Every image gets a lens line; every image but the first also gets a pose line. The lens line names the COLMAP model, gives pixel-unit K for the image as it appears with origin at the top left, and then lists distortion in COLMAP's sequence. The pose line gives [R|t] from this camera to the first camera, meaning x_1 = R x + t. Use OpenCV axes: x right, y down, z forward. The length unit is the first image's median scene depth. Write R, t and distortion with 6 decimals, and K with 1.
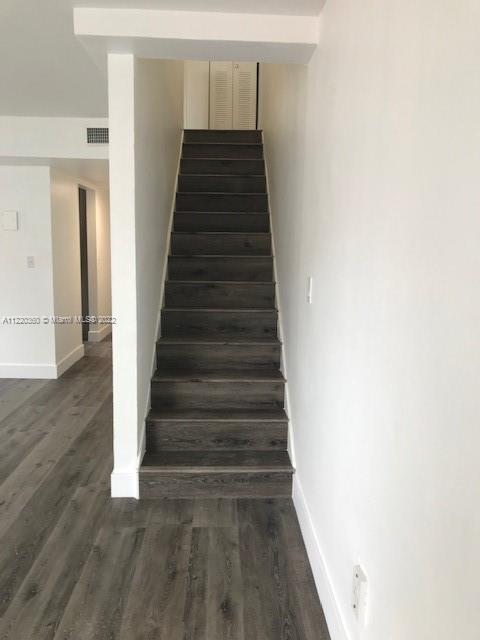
lens RADIAL K [[522.7, 0, 240.0], [0, 522.7, 320.0], [0, 0, 1]] dist [0.010485, -0.001578]
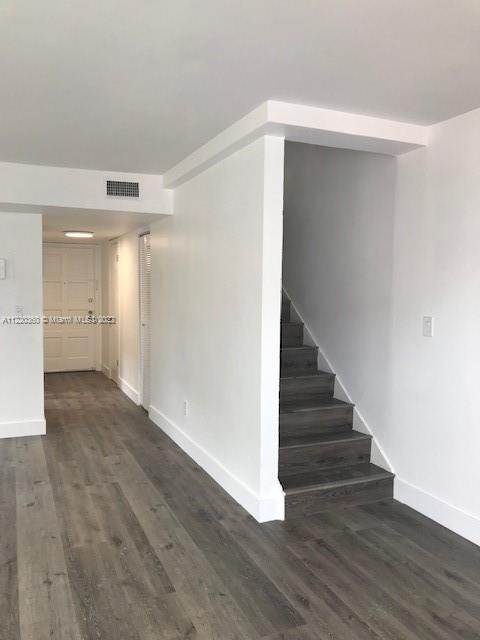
lens RADIAL K [[522.7, 0, 240.0], [0, 522.7, 320.0], [0, 0, 1]] dist [0.010485, -0.001578]
pose [[0.930366, -0.028196, 0.365545, -0.624595], [0.058709, 0.995630, -0.072625, -0.006018], [-0.361900, 0.089029, 0.927956, -0.035092]]
